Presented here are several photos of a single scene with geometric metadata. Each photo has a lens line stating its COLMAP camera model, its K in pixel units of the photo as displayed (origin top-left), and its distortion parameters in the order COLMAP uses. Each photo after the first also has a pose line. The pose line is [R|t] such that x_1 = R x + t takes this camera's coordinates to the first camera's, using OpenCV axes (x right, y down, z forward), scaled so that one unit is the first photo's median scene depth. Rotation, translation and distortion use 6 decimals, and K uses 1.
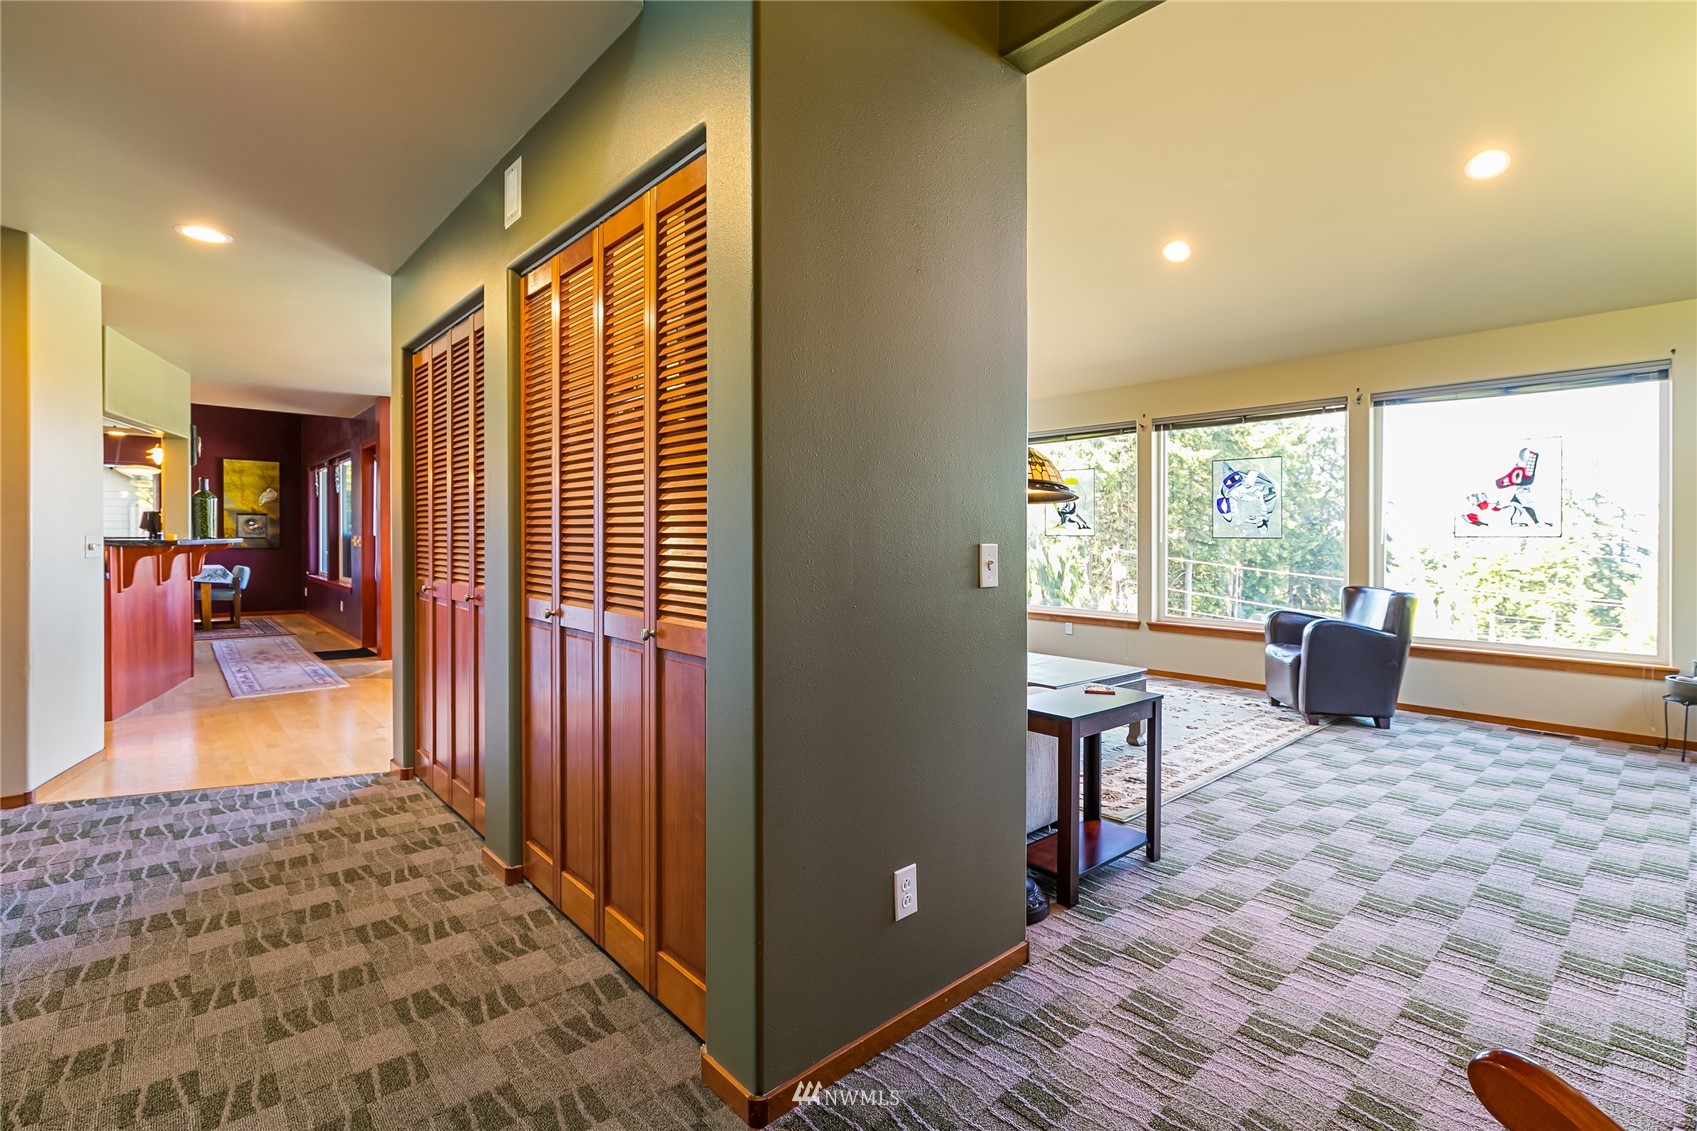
lens RADIAL K [[775.4, 0, 862.7], [0, 775.4, 557.6], [0, 0, 1]] dist [0.003042, 0.000401]
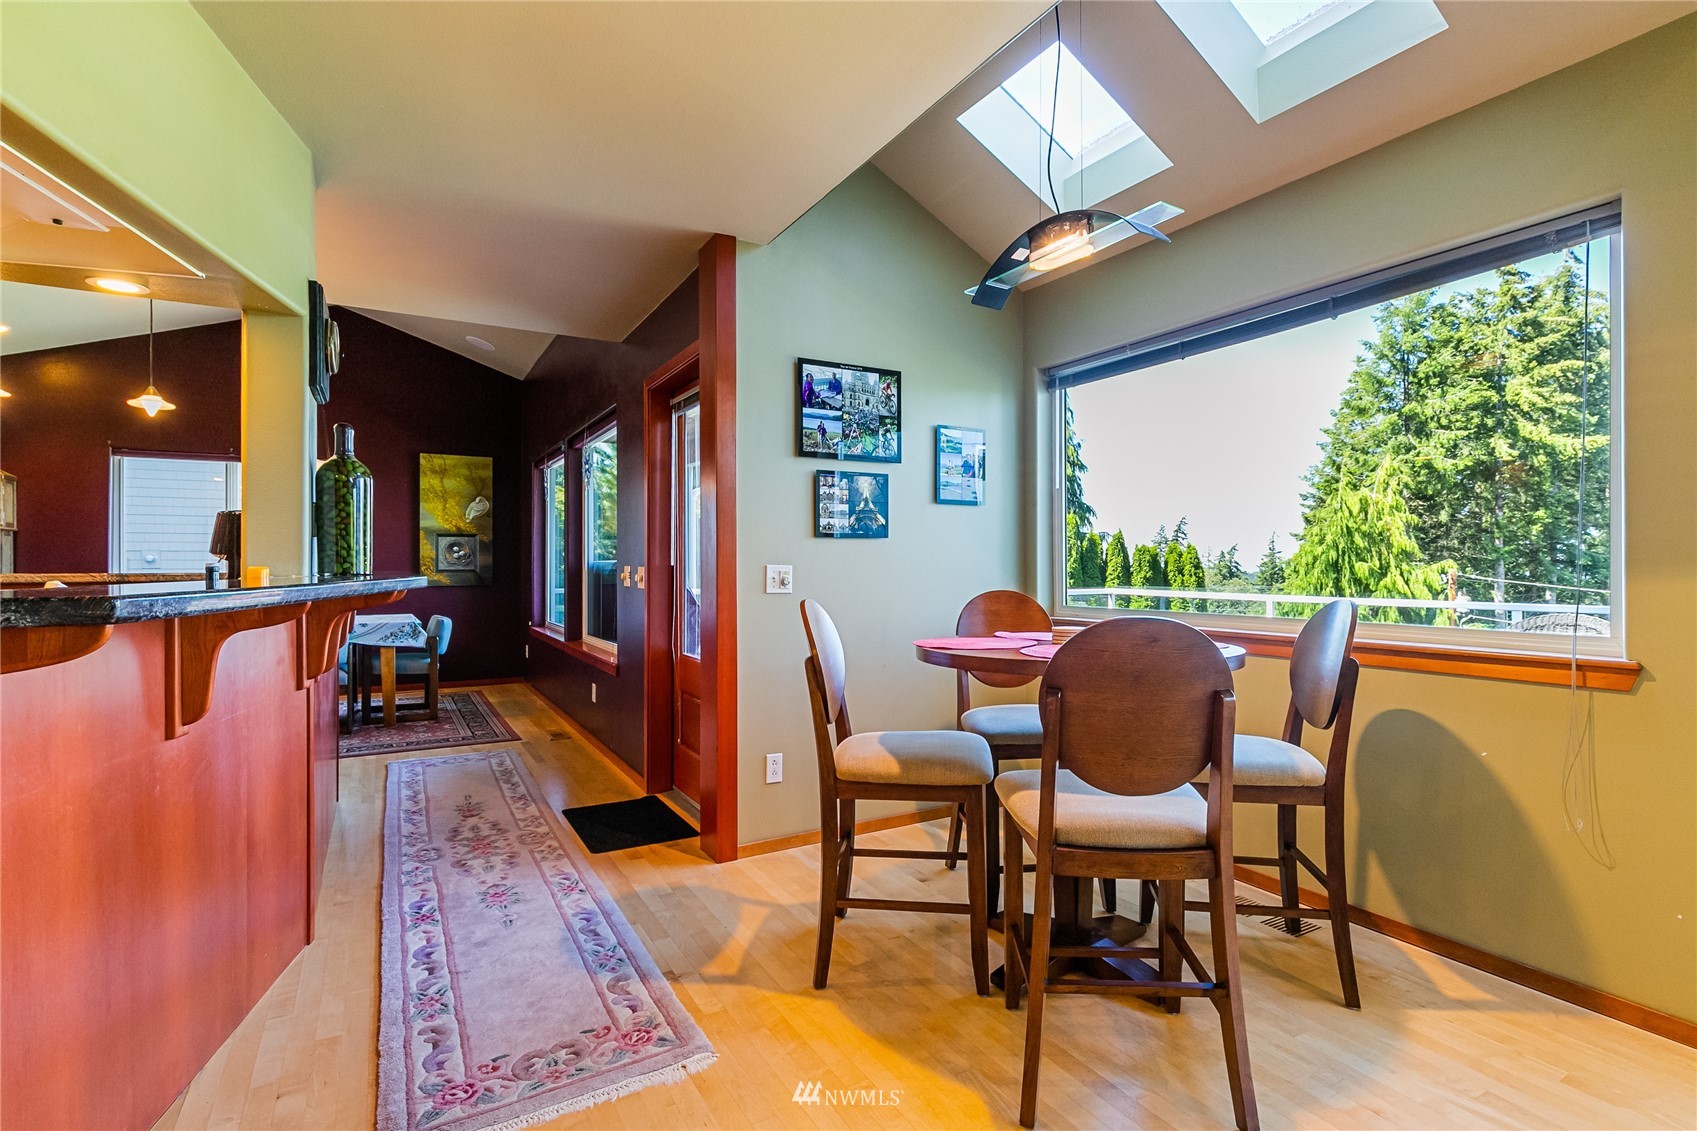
lens RADIAL K [[817.4, 0, 848.5], [0, 817.4, 565.5], [0, 0, 1]] dist [0.003415, 0.000168]
pose [[0.975180, -0.009567, -0.221208, -0.334928], [0.004356, 0.999702, -0.024031, -0.012779], [0.221372, 0.022471, 0.974931, 0.432044]]
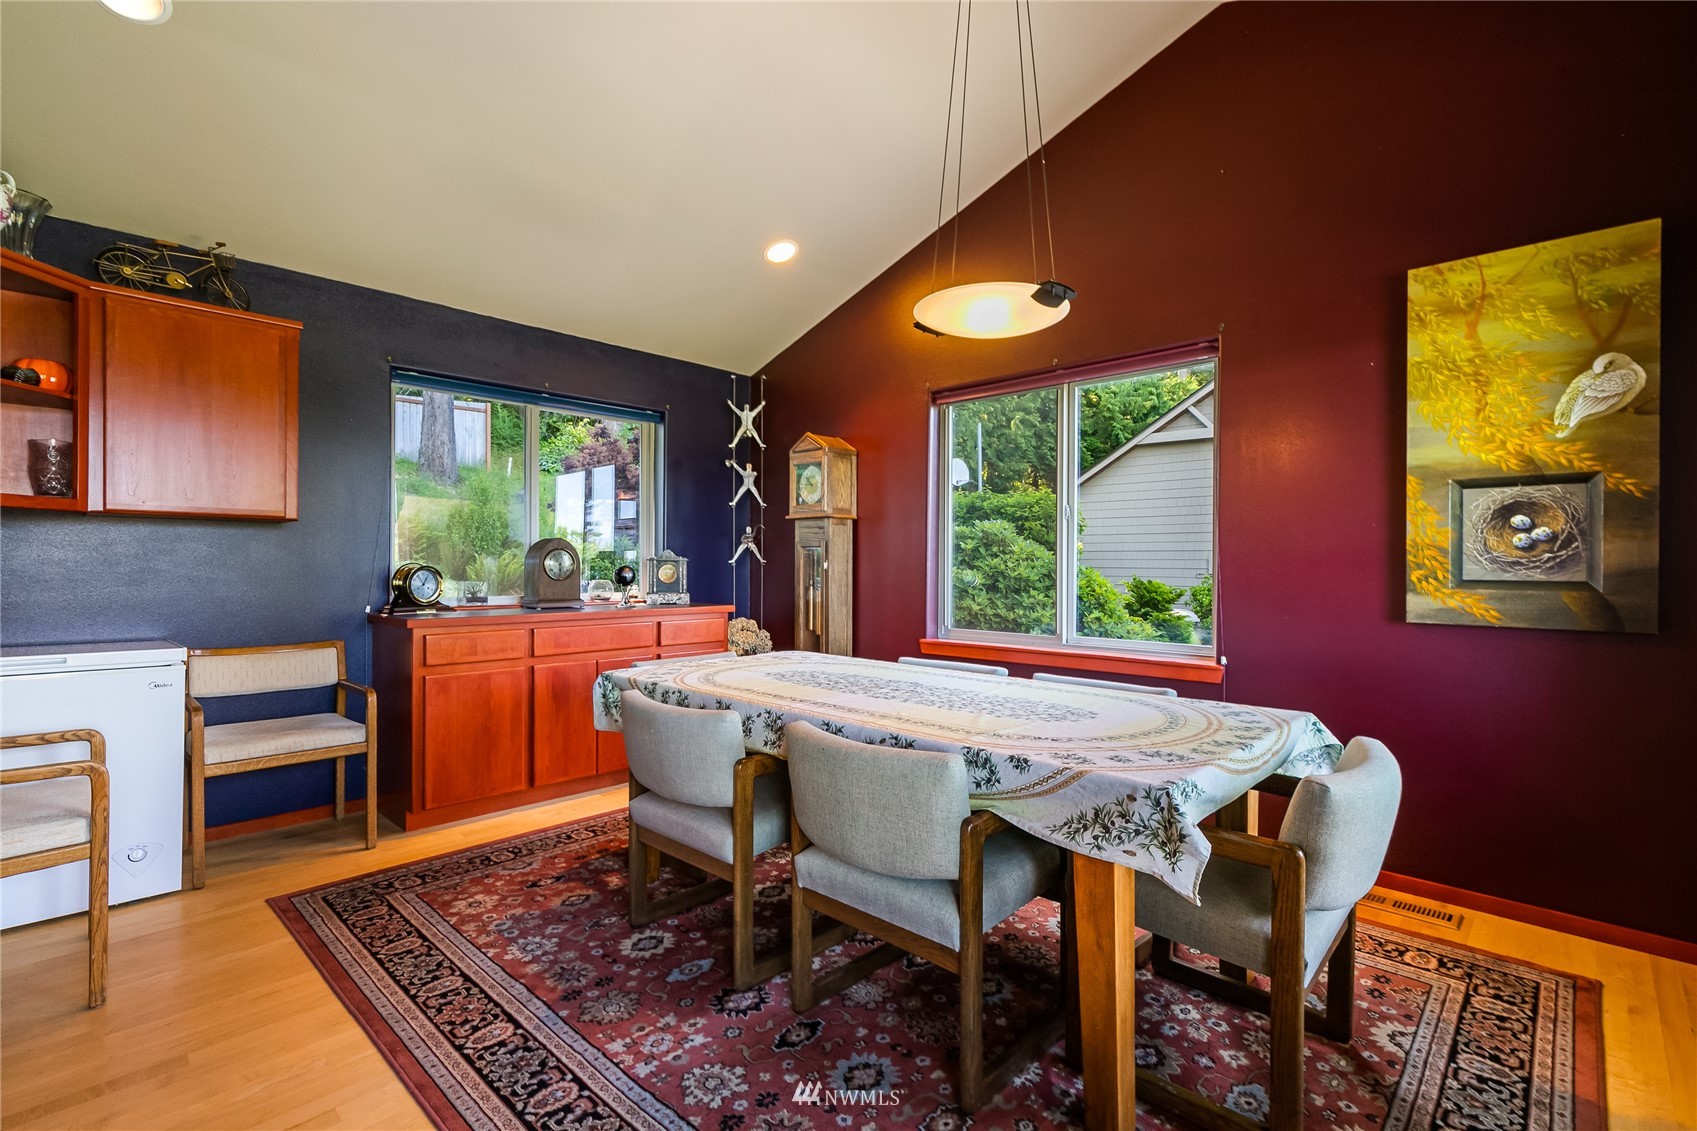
lens RADIAL K [[775.4, 0, 862.7], [0, 775.4, 557.6], [0, 0, 1]] dist [0.003042, 0.000401]
pose [[0.084522, -0.015151, -0.996306, -0.640235], [-0.030614, 0.999373, -0.017795, -0.025878], [0.995951, 0.032005, 0.084005, 0.878402]]
